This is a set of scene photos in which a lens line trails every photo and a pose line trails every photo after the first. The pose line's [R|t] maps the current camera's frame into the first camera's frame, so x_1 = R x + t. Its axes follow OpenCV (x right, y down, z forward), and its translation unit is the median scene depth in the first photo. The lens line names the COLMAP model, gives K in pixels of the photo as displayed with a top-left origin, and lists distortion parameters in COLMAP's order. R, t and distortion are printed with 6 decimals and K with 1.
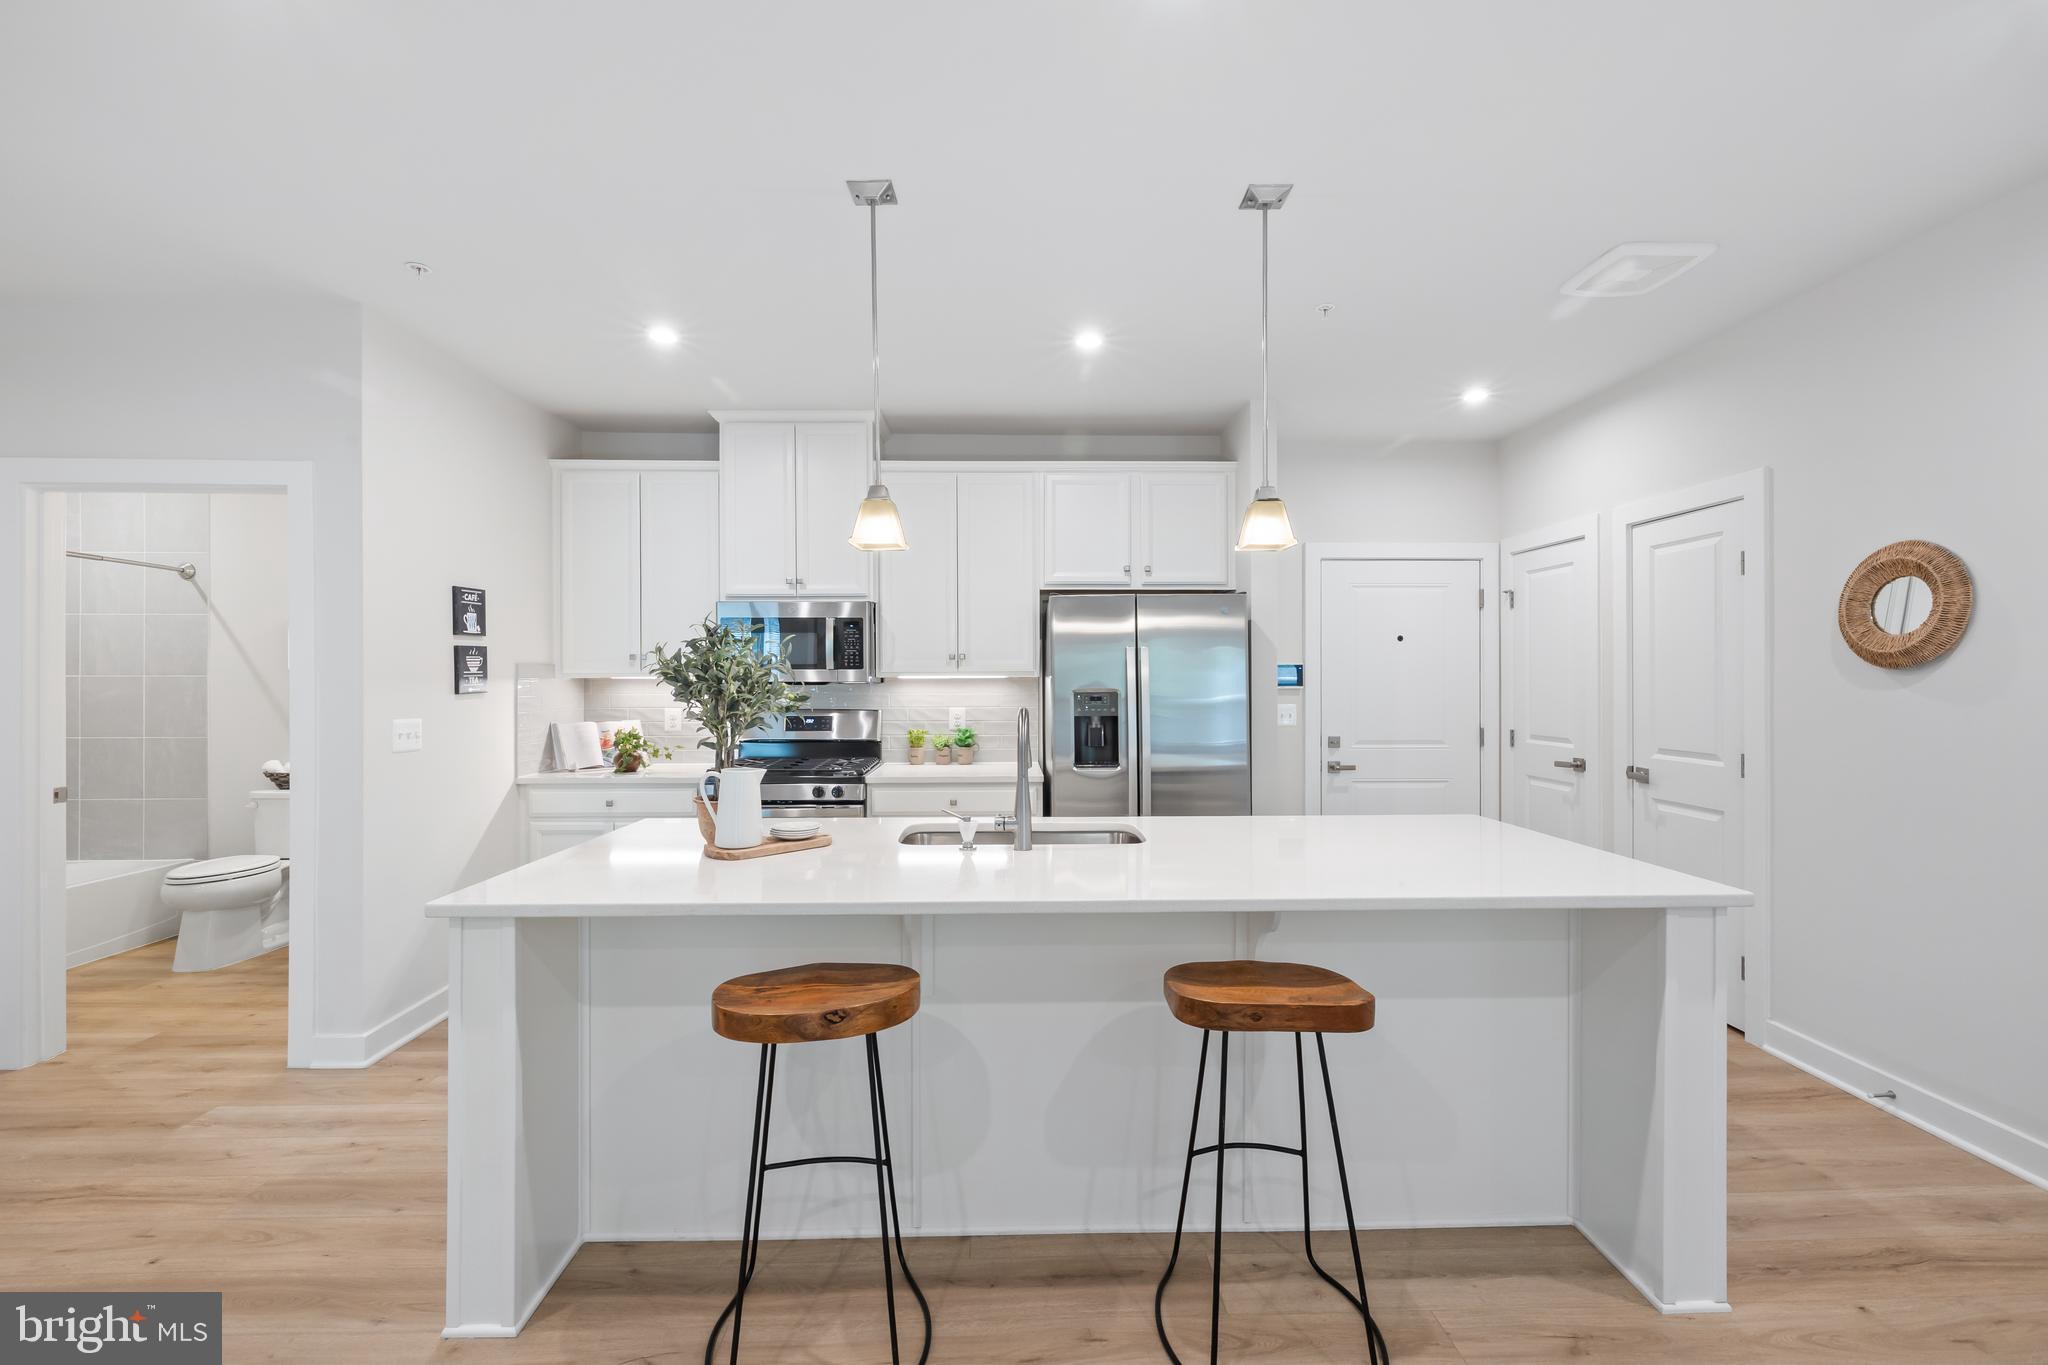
lens RADIAL K [[865.7, 0, 1031.8], [0, 865.7, 682.3], [0, 0, 1]] dist [0.007421, -0.000901]
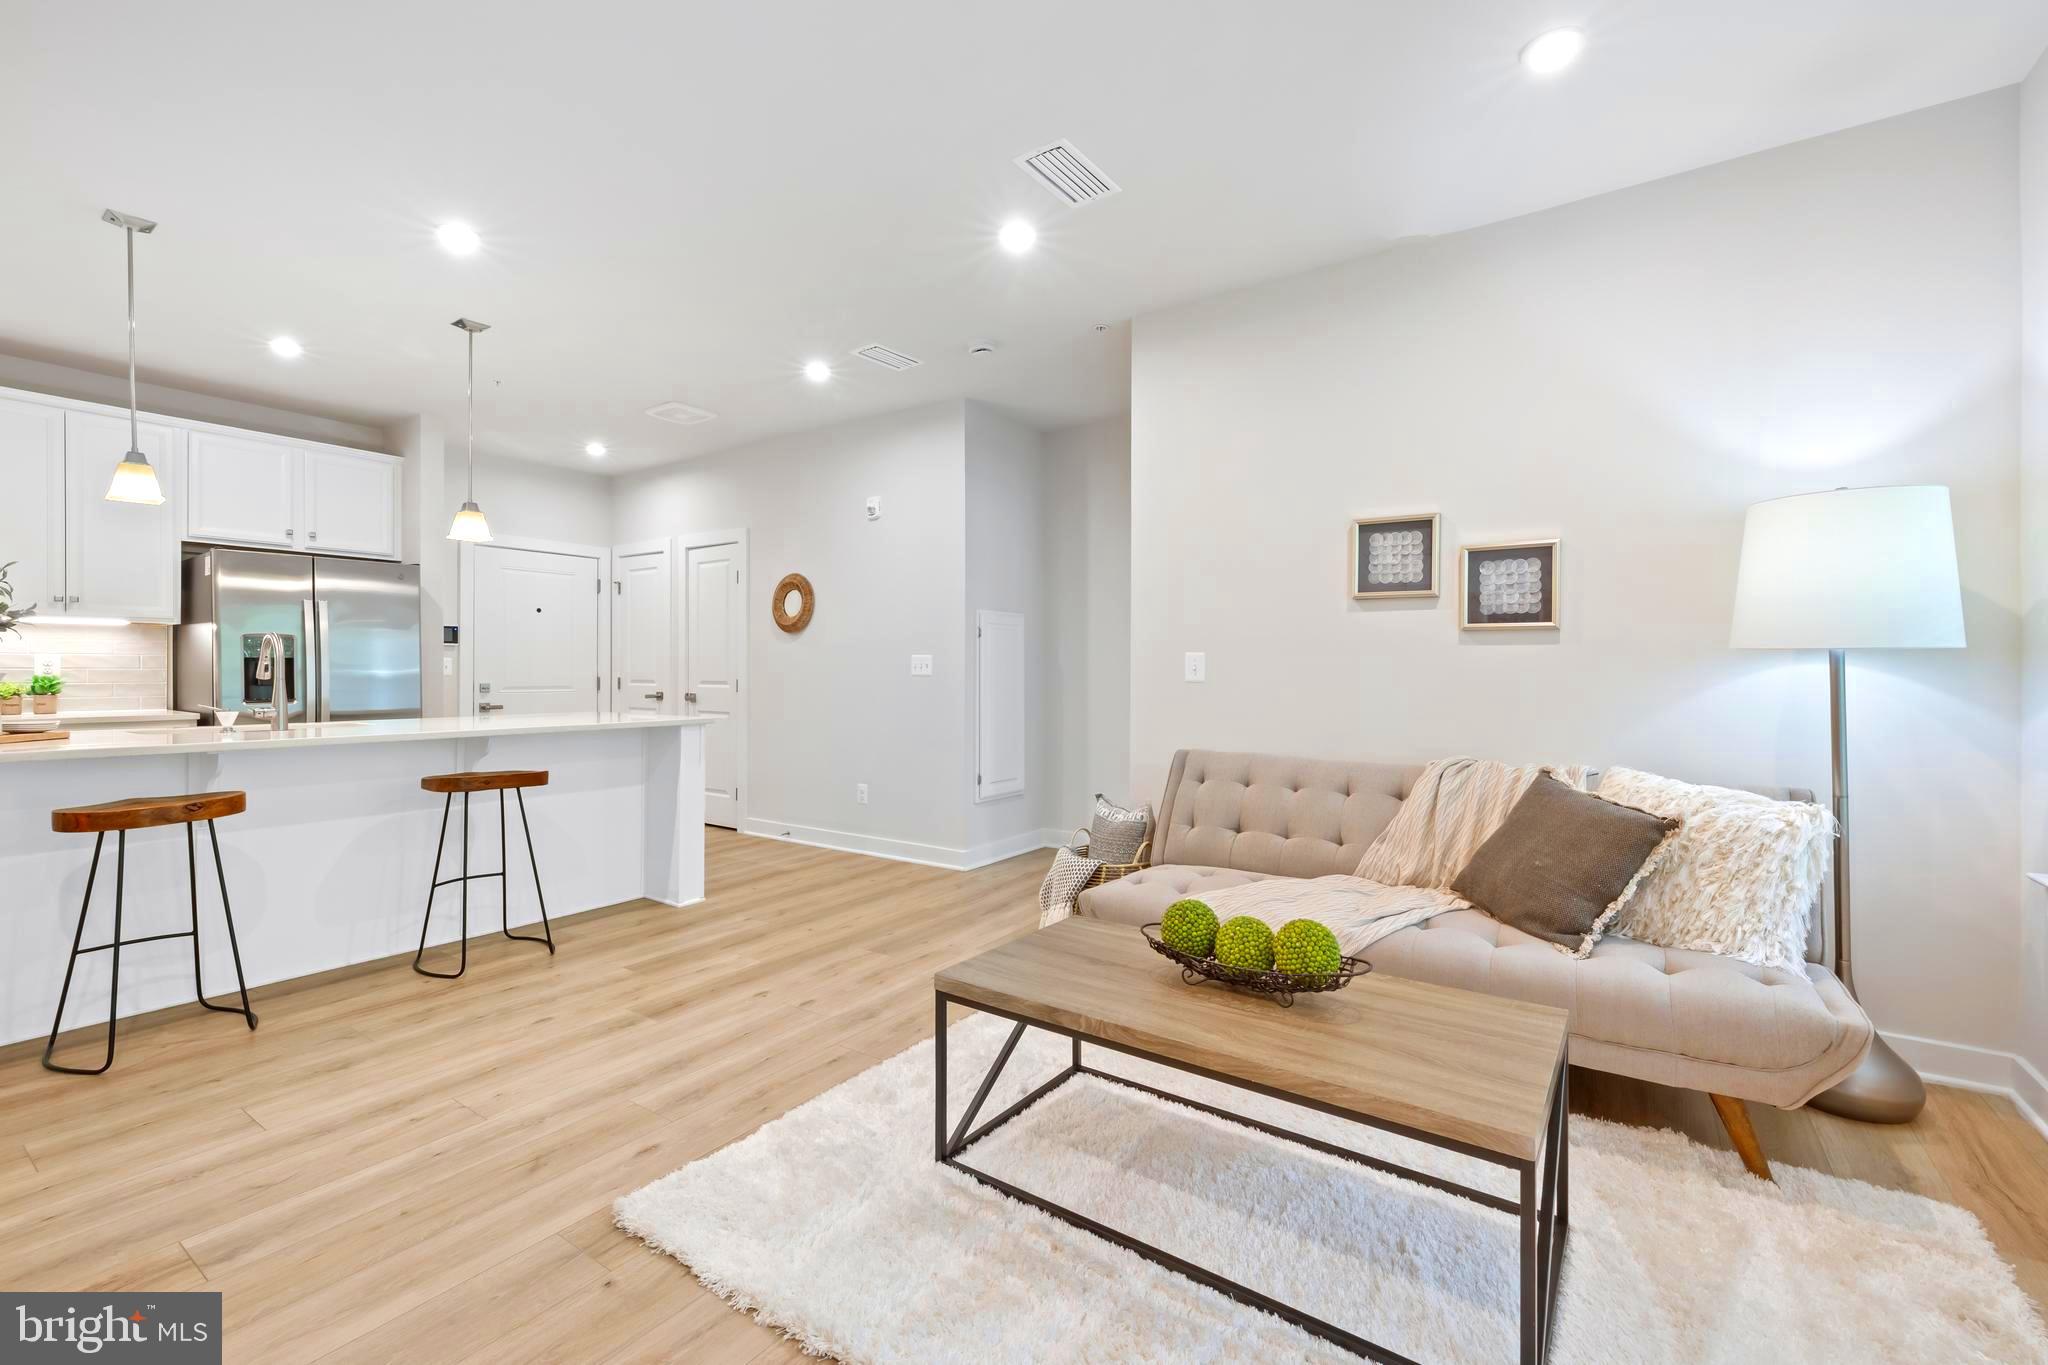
lens RADIAL K [[865.7, 0, 1019.1], [0, 865.7, 666.7], [0, 0, 1]] dist [0.007421, -0.000901]
pose [[0.595047, 0.009165, 0.803639, -0.246230], [-0.001374, 0.999945, -0.010386, 0.057777], [-0.803690, 0.005075, 0.595027, -0.461647]]
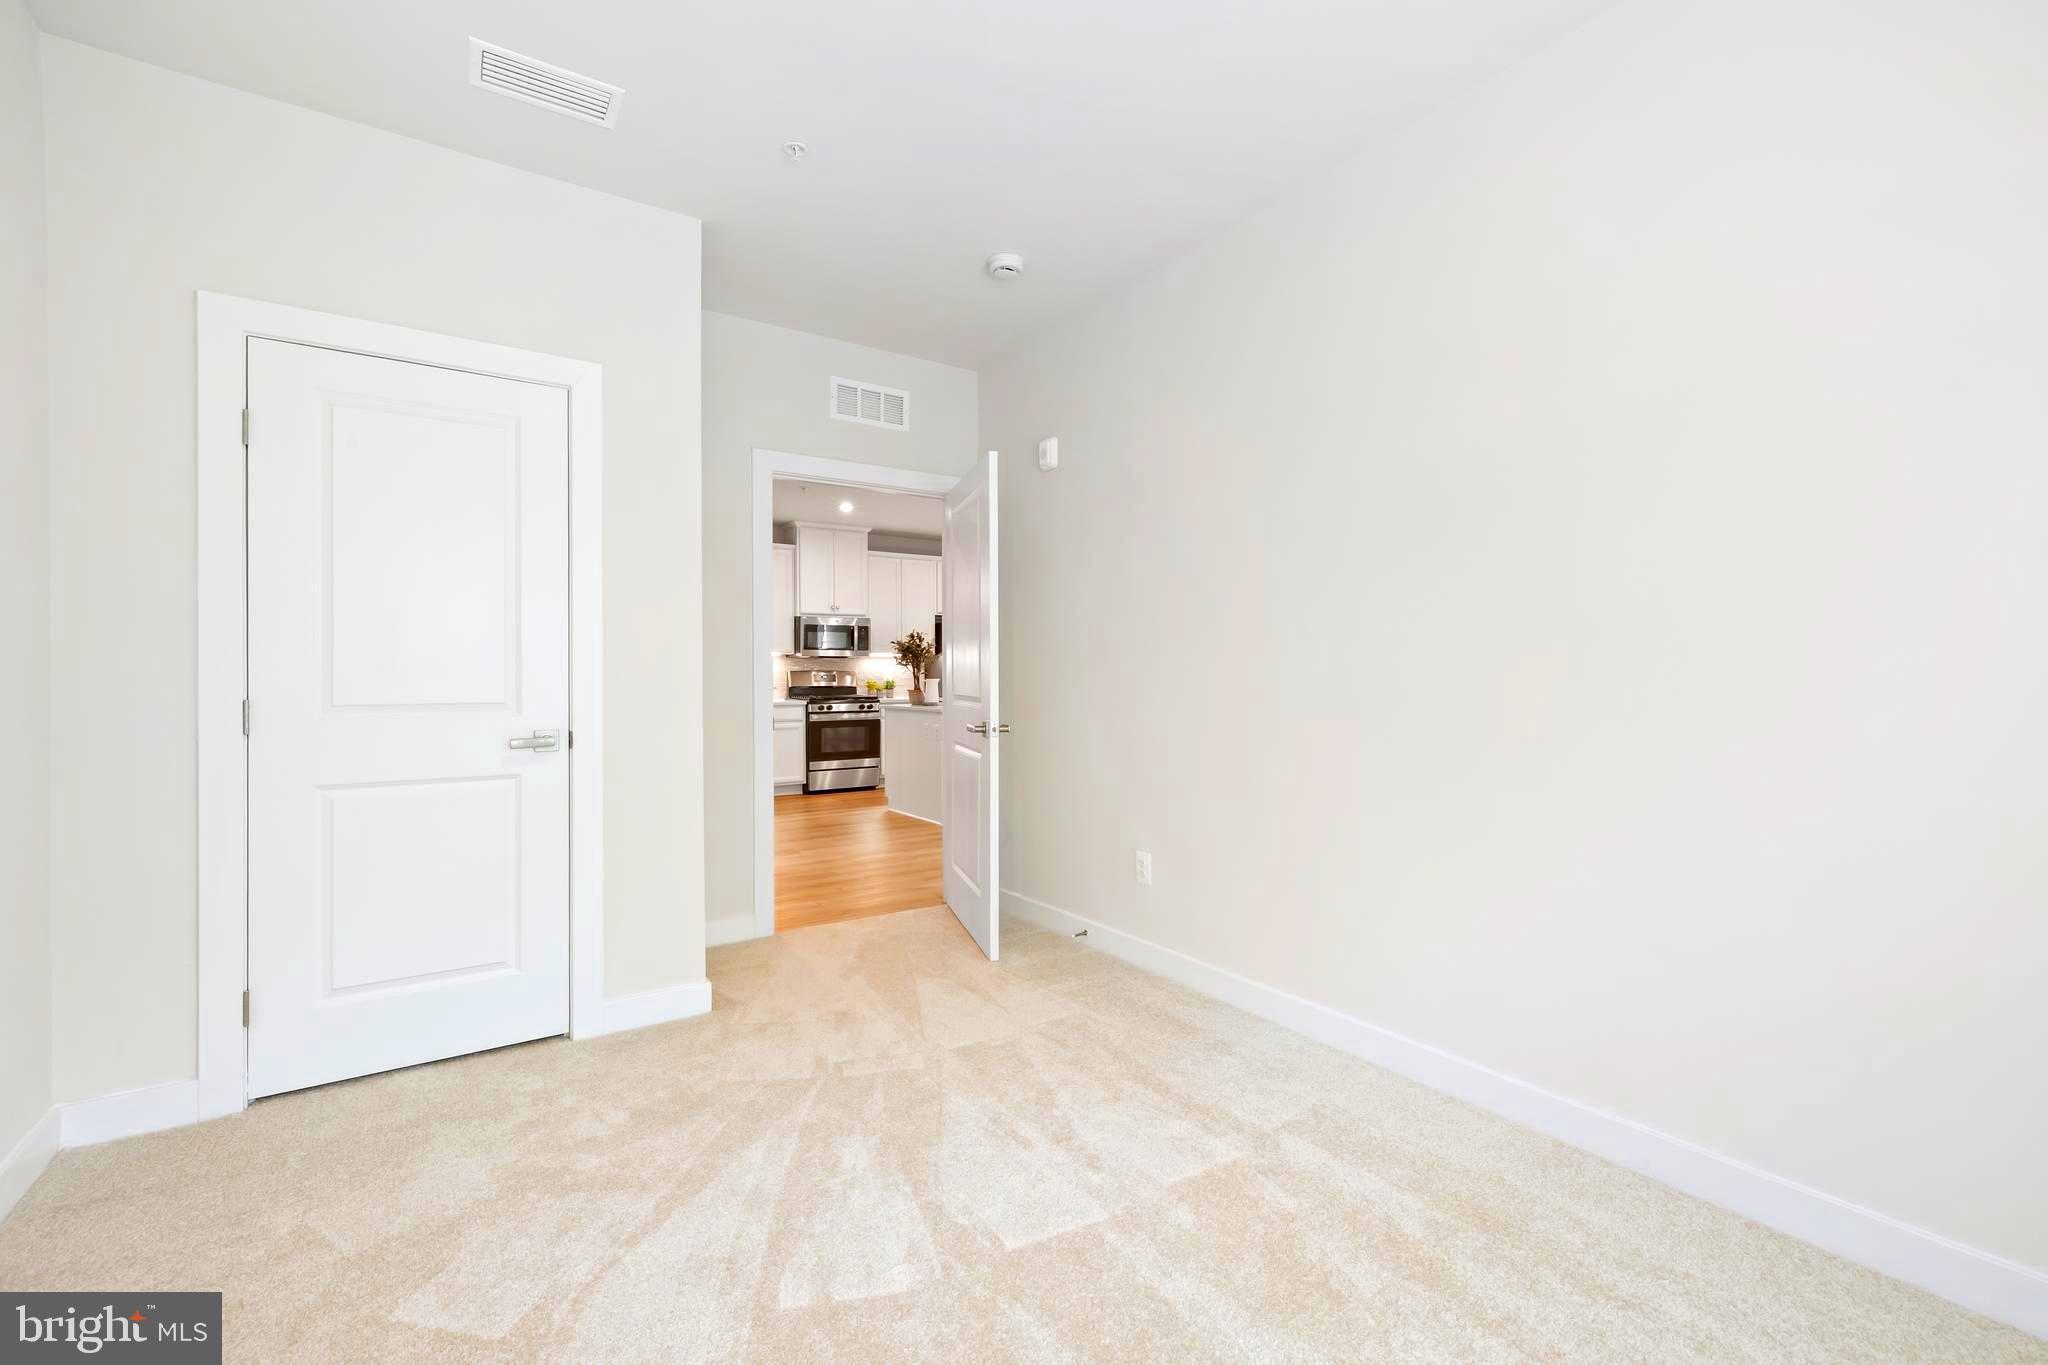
lens RADIAL K [[865.7, 0, 1026.0], [0, 865.7, 675.4], [0, 0, 1]] dist [0.007421, -0.000901]
pose [[0.828298, -0.000247, 0.560288, -1.070641], [0.003849, 0.999979, -0.005249, 0.059079], [-0.560274, 0.006504, 0.828282, -0.976438]]
